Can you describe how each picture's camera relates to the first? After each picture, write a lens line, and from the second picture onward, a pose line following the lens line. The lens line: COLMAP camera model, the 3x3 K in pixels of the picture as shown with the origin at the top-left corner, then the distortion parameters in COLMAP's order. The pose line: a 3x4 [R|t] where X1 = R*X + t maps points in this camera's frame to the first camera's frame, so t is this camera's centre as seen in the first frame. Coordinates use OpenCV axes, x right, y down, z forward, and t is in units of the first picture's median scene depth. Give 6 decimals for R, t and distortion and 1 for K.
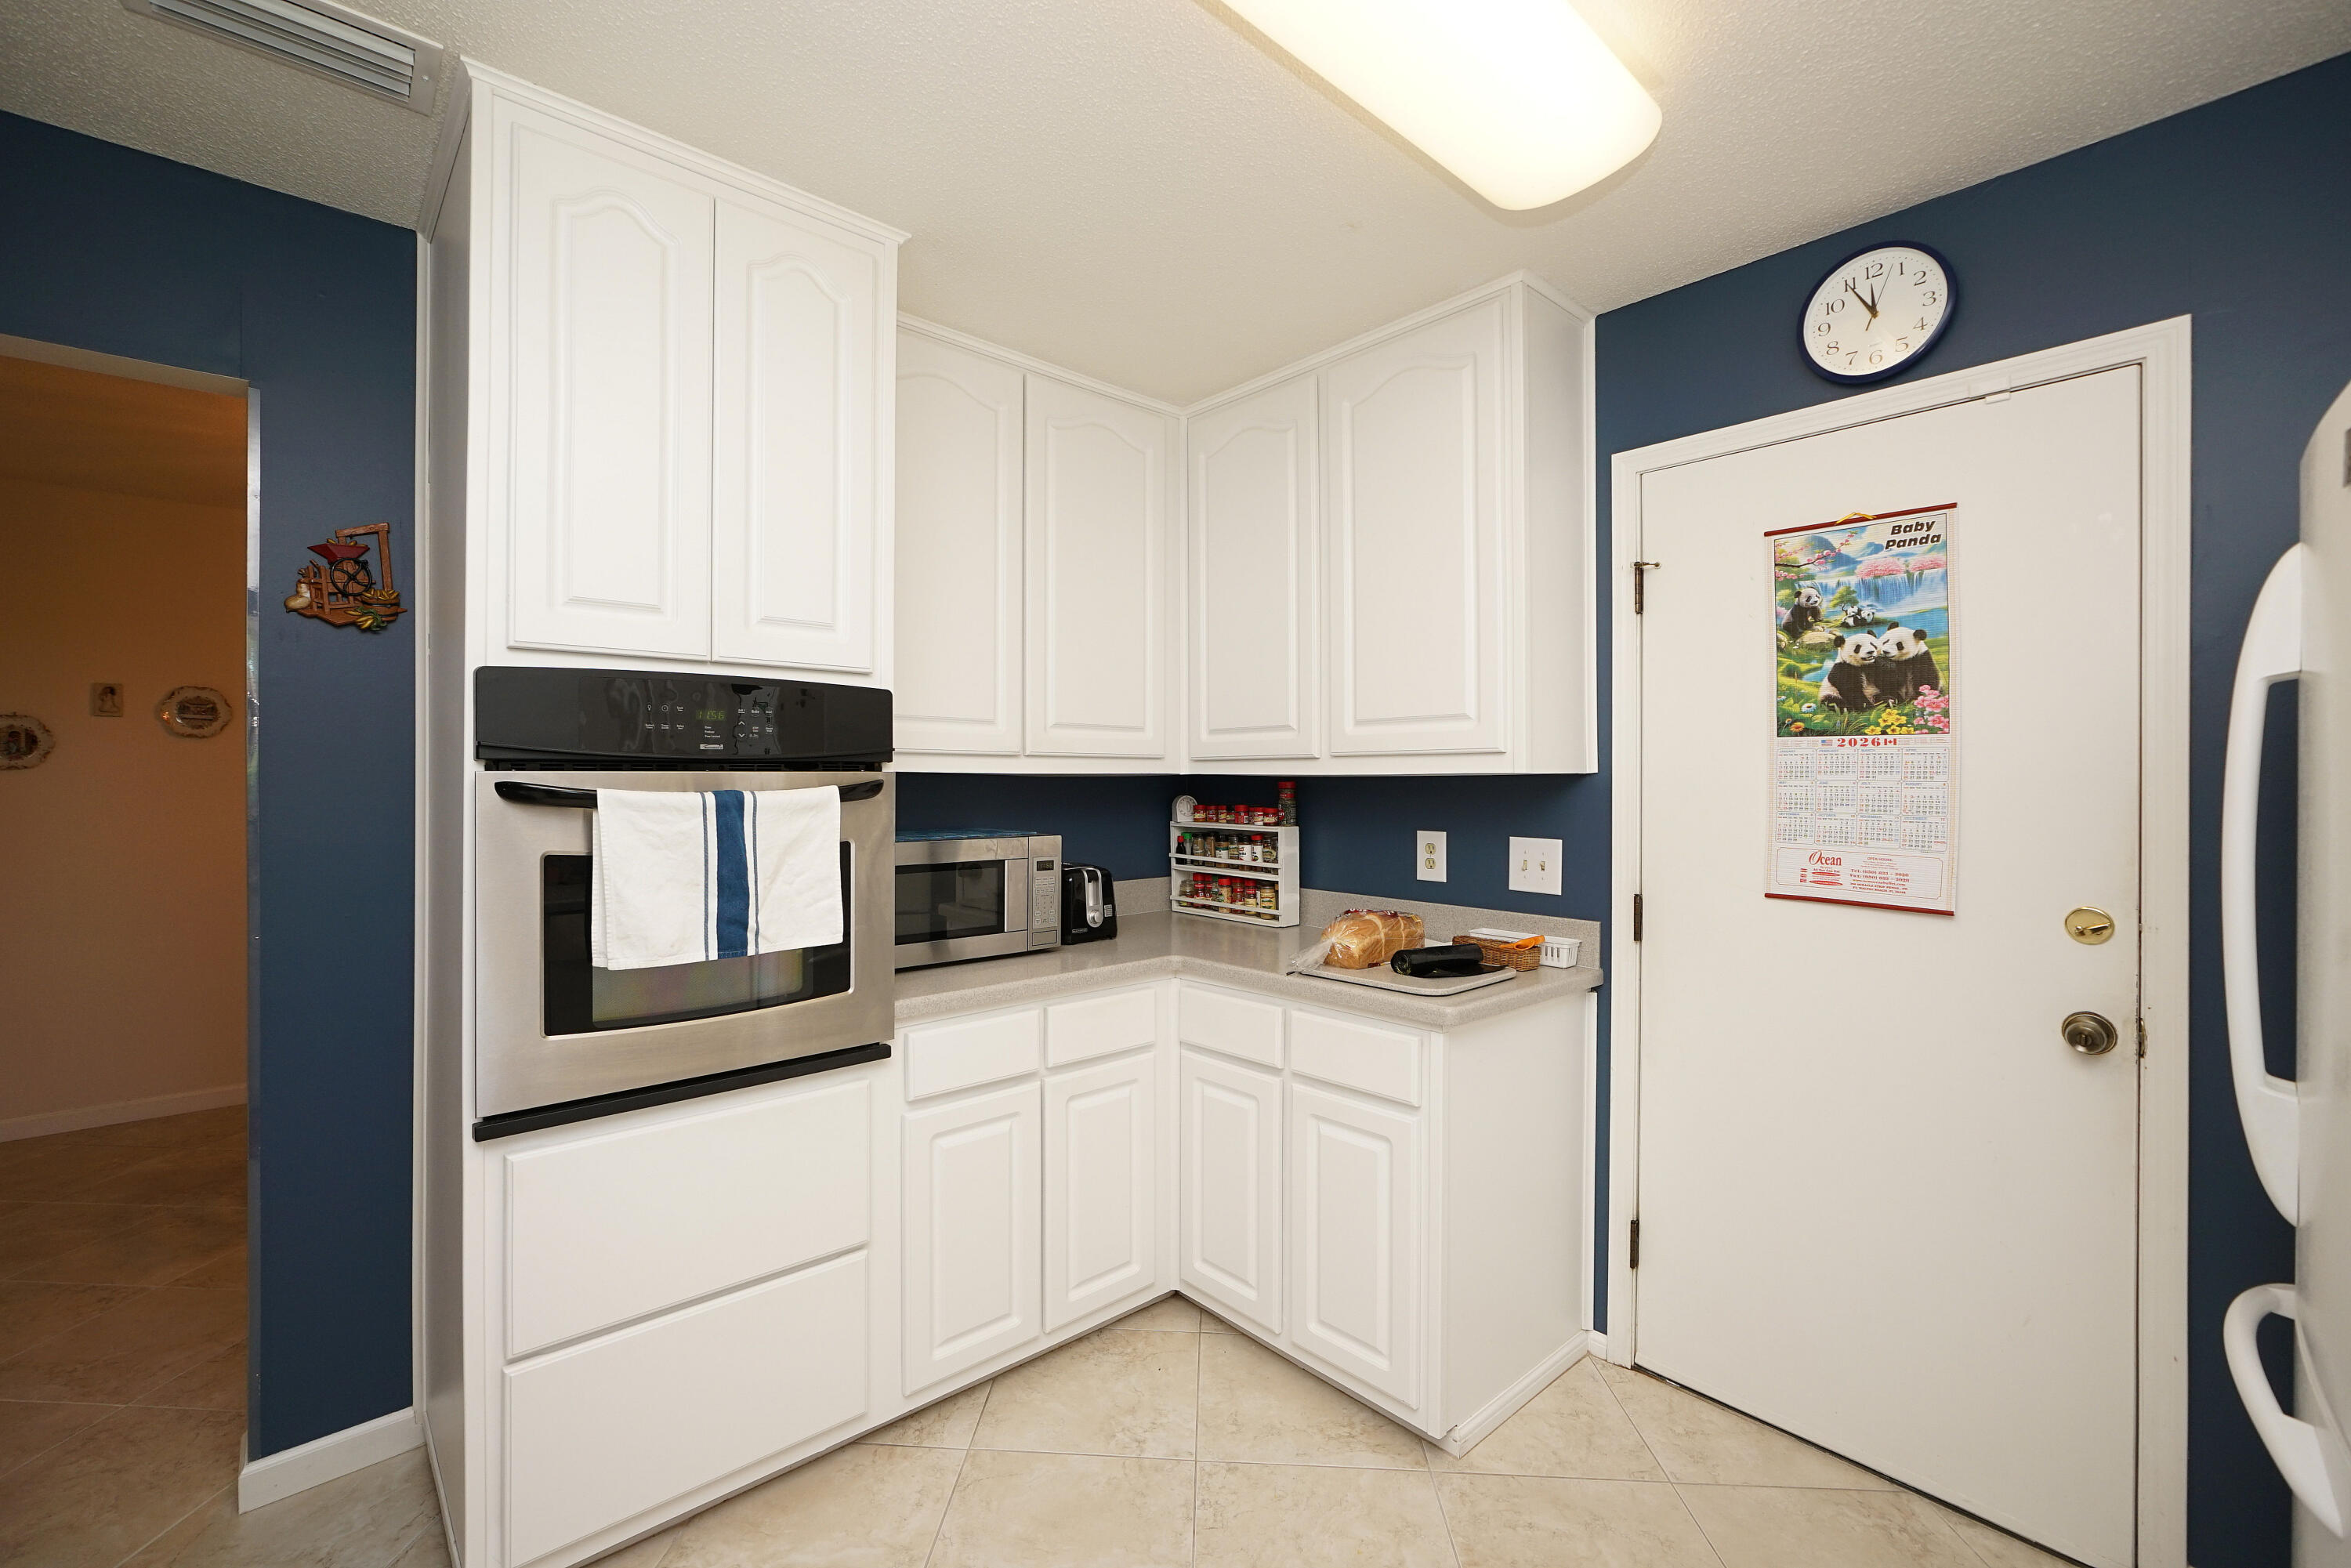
lens RADIAL K [[982.6, 0, 1158.6], [0, 982.6, 775.1], [0, 0, 1]] dist [-0.015251, 0.004501]
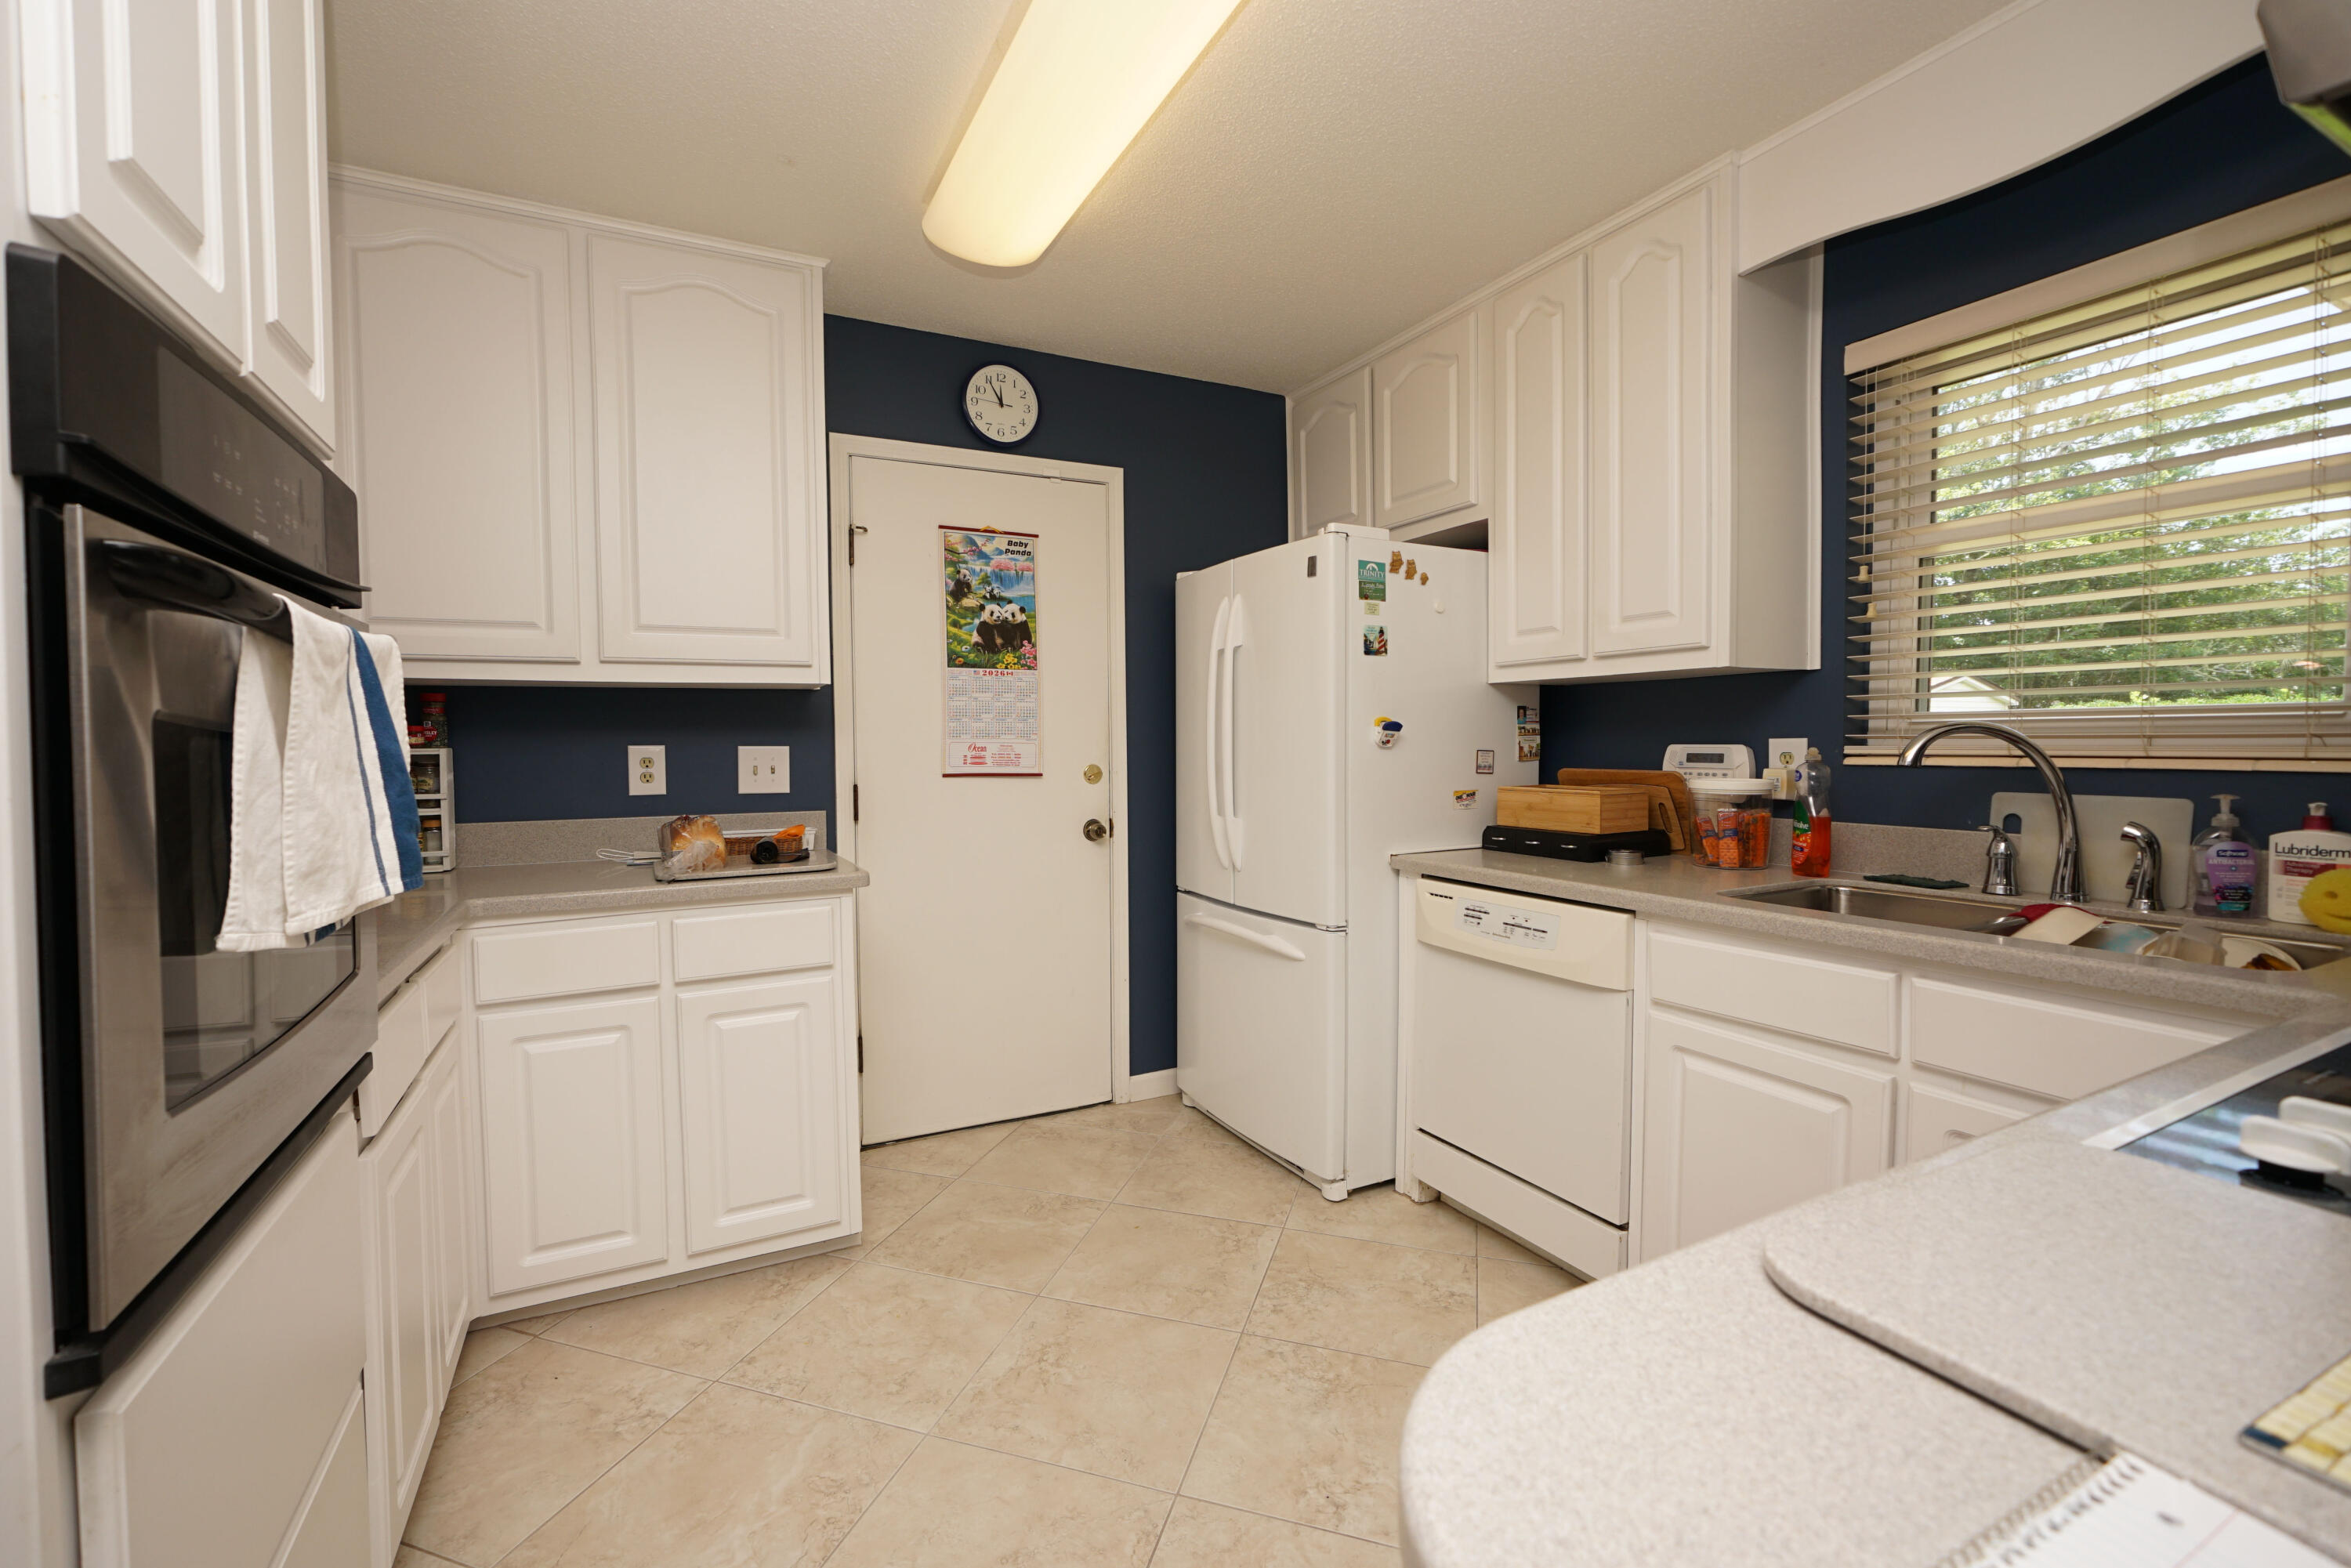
lens RADIAL K [[982.6, 0, 1154.2], [0, 982.6, 778.4], [0, 0, 1]] dist [-0.015251, 0.004501]
pose [[0.247254, -0.038560, 0.968183, -0.752230], [0.007772, 0.999255, 0.037813, 0.077299], [-0.968920, -0.001825, 0.247369, 0.344187]]
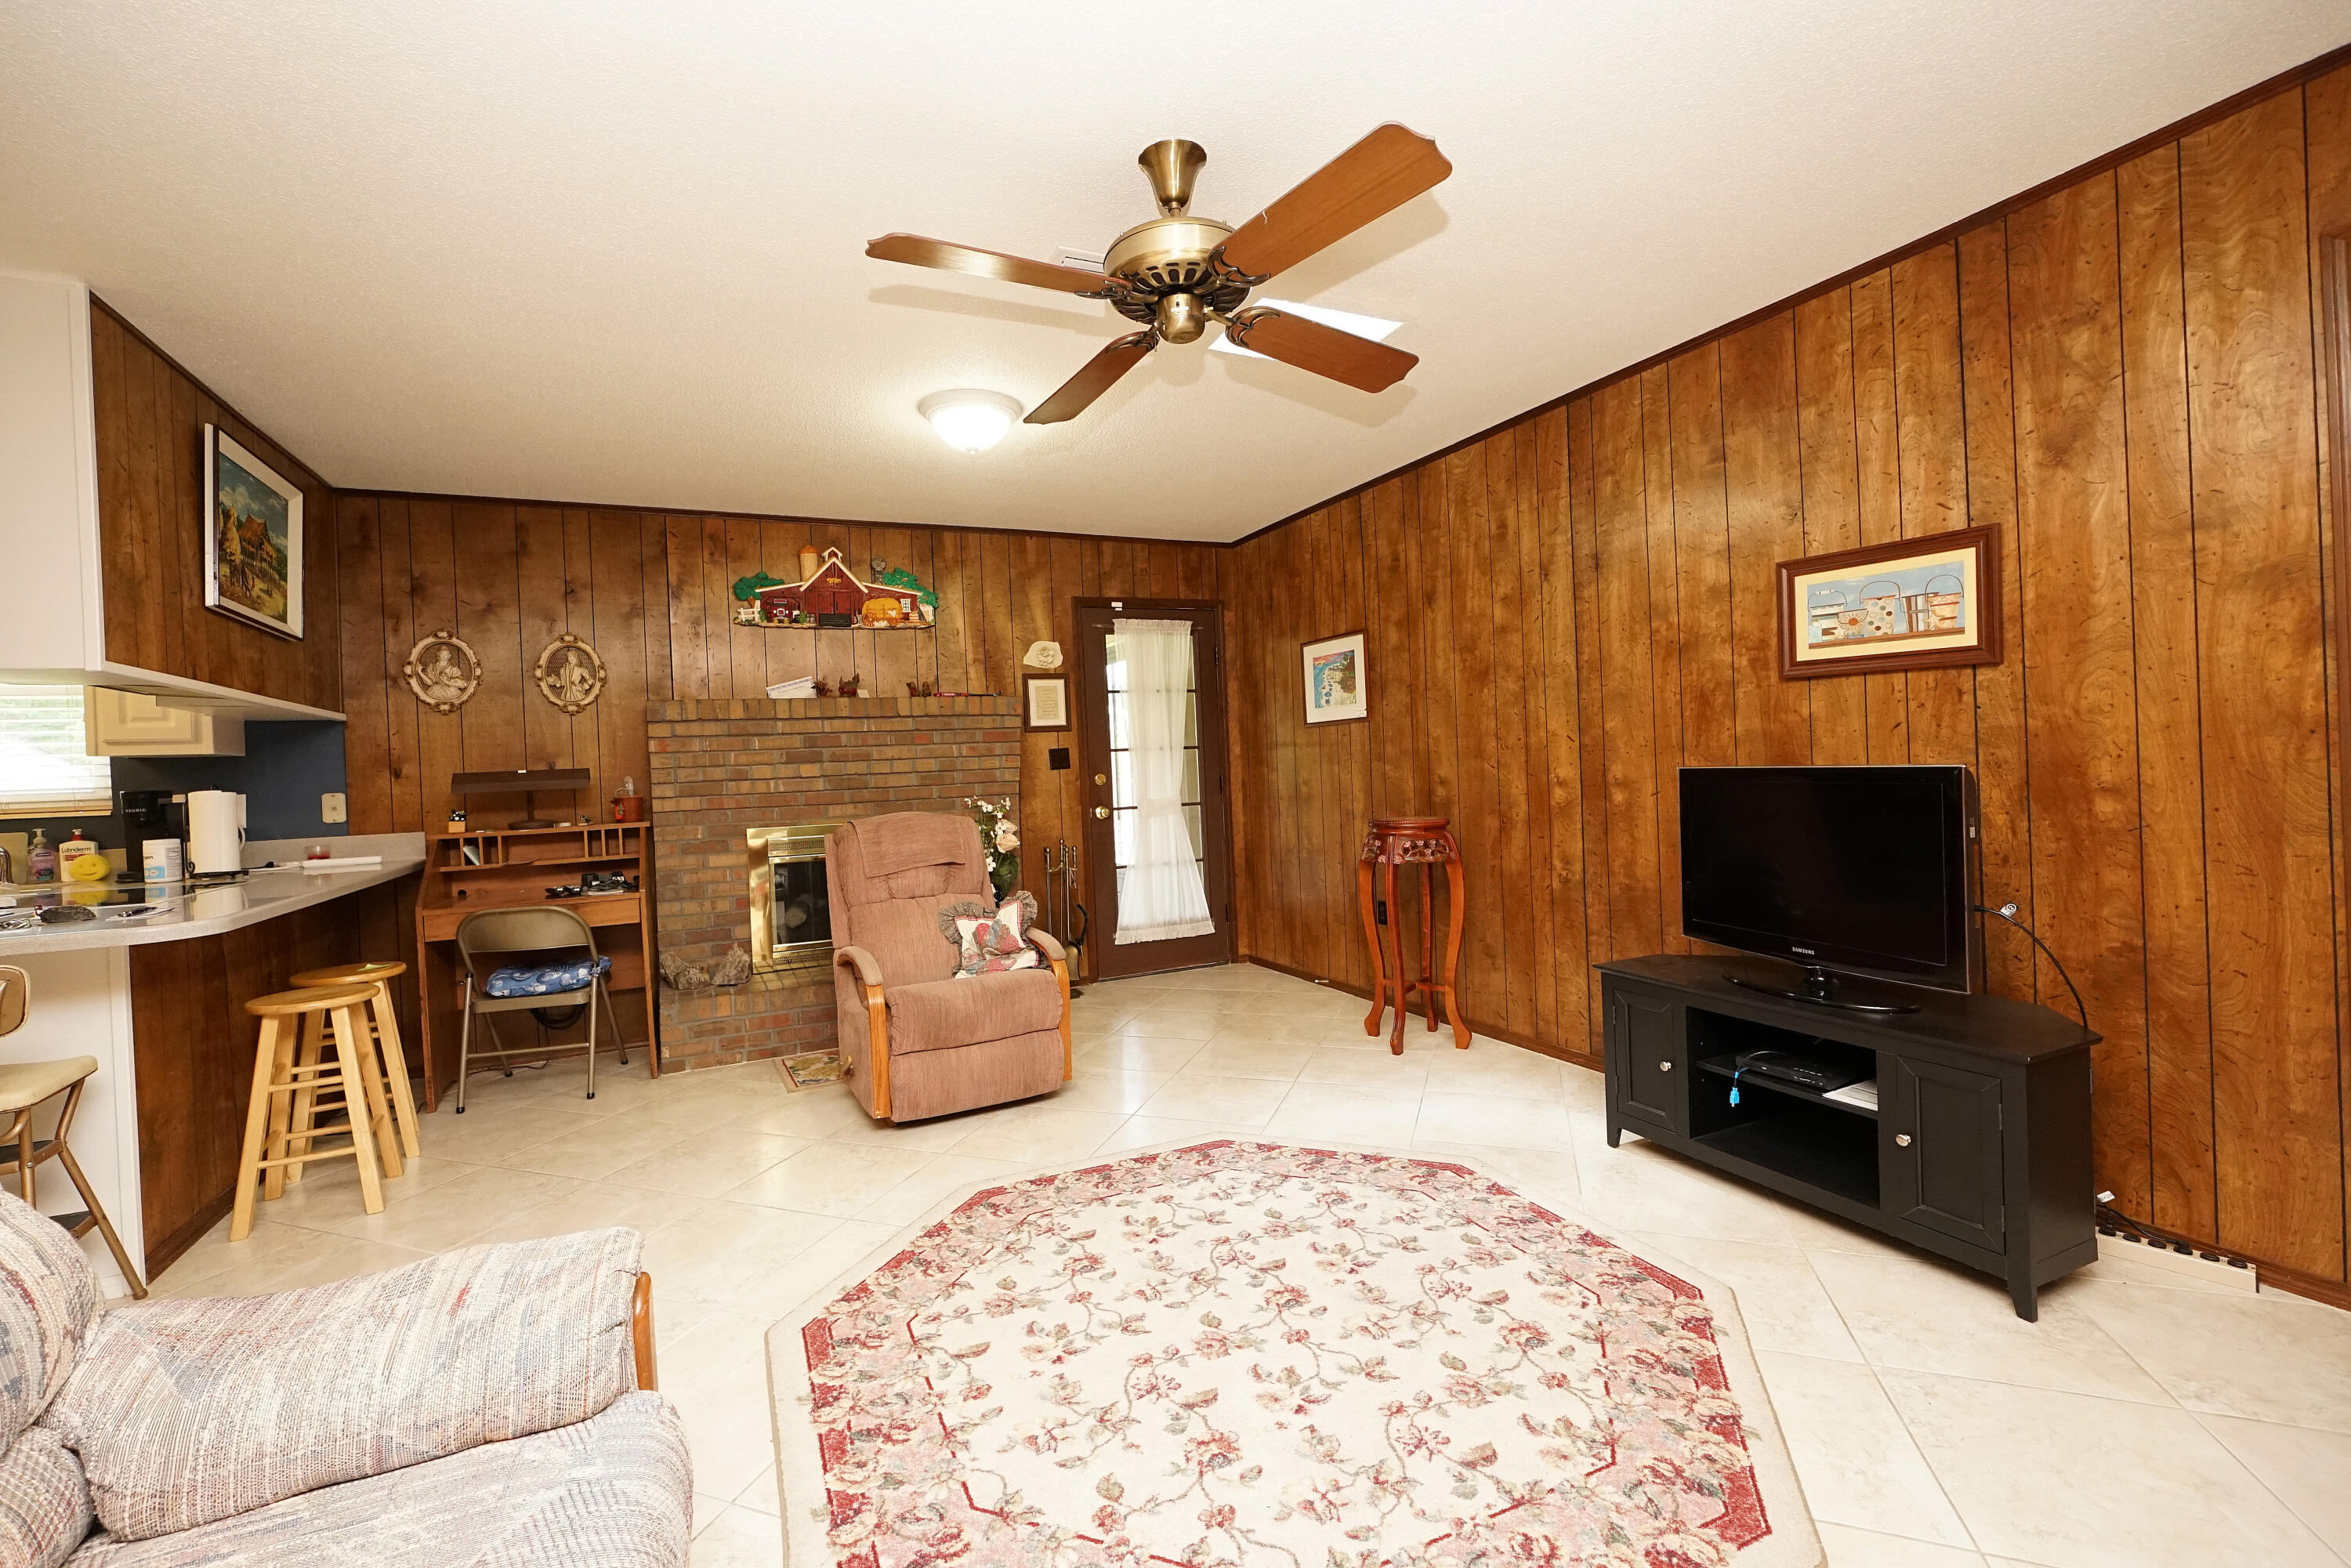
lens RADIAL K [[982.6, 0, 1148.9], [0, 982.6, 779.0], [0, 0, 1]] dist [-0.015251, 0.004501]
pose [[-0.960193, 0.033143, 0.277363, -2.246580], [0.038914, 0.999125, 0.015324, 0.089360], [-0.276613, 0.025507, -0.960643, 0.841076]]
